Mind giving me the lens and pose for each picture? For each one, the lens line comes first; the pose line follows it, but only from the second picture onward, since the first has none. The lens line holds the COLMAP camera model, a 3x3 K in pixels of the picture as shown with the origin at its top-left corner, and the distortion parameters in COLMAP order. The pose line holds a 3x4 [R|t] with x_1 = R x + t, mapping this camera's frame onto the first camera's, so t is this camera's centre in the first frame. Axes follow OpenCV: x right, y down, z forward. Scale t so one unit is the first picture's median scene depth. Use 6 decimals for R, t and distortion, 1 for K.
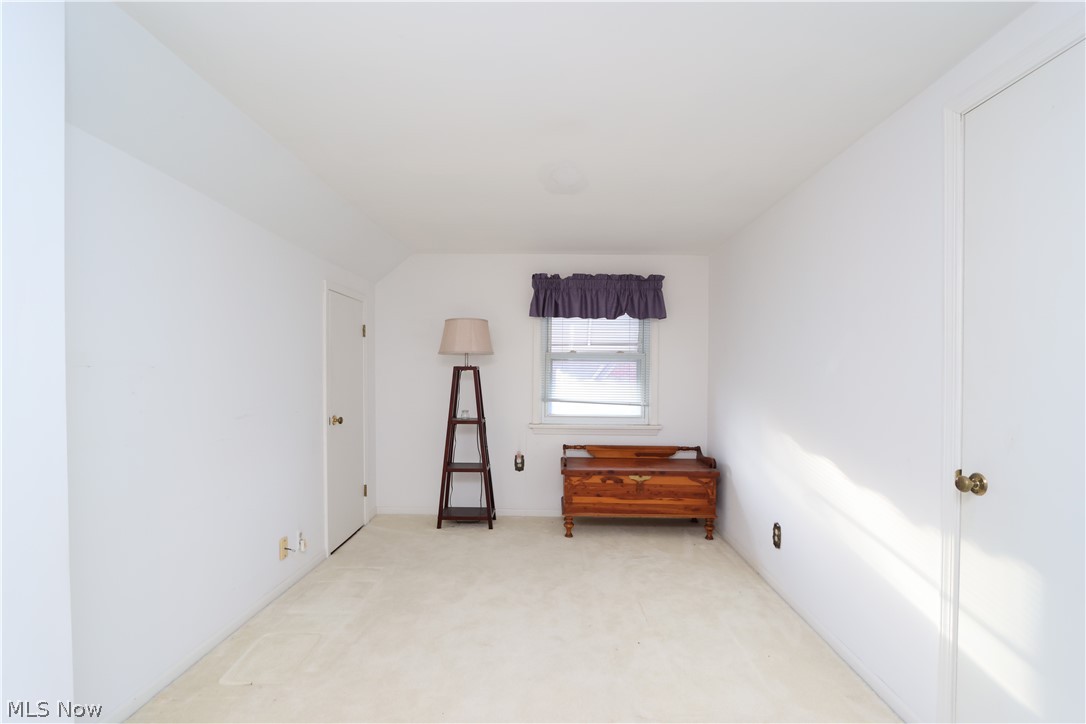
lens RADIAL K [[502.6, 0, 544.0], [0, 502.6, 378.6], [0, 0, 1]] dist [-0.015751, 0.000654]
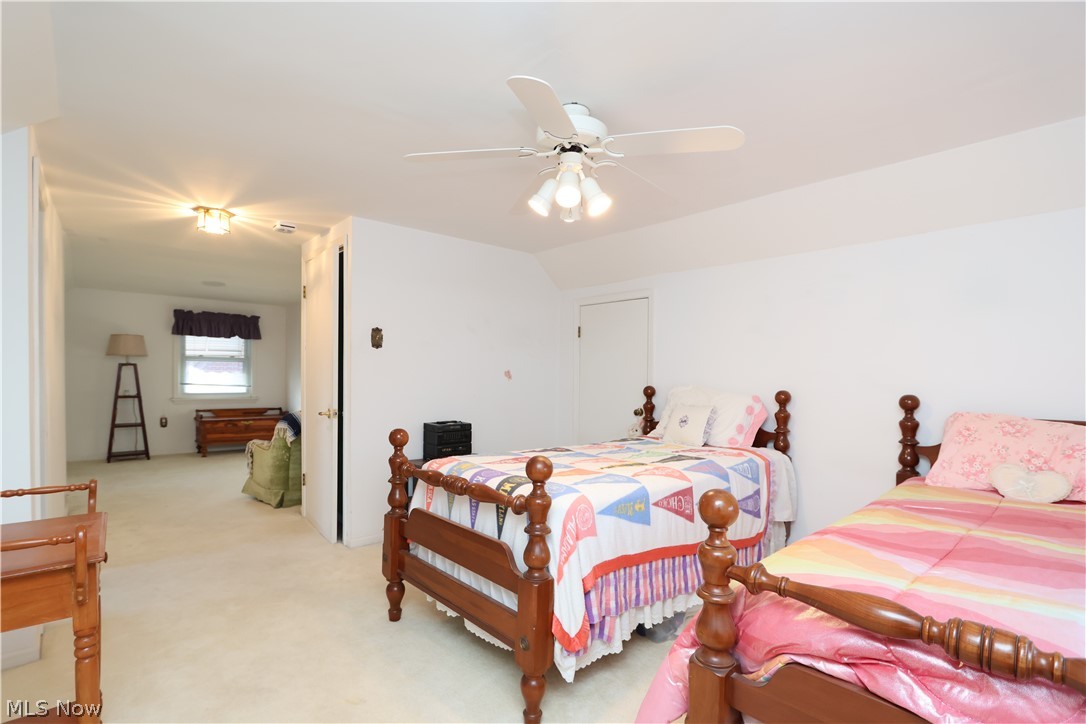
lens RADIAL K [[502.6, 0, 544.0], [0, 502.6, 378.6], [0, 0, 1]] dist [-0.015751, 0.000654]
pose [[0.719661, -0.005520, 0.694304, -0.293770], [0.004172, 0.999985, 0.003626, 0.024237], [-0.694314, 0.000287, 0.719673, -1.076598]]
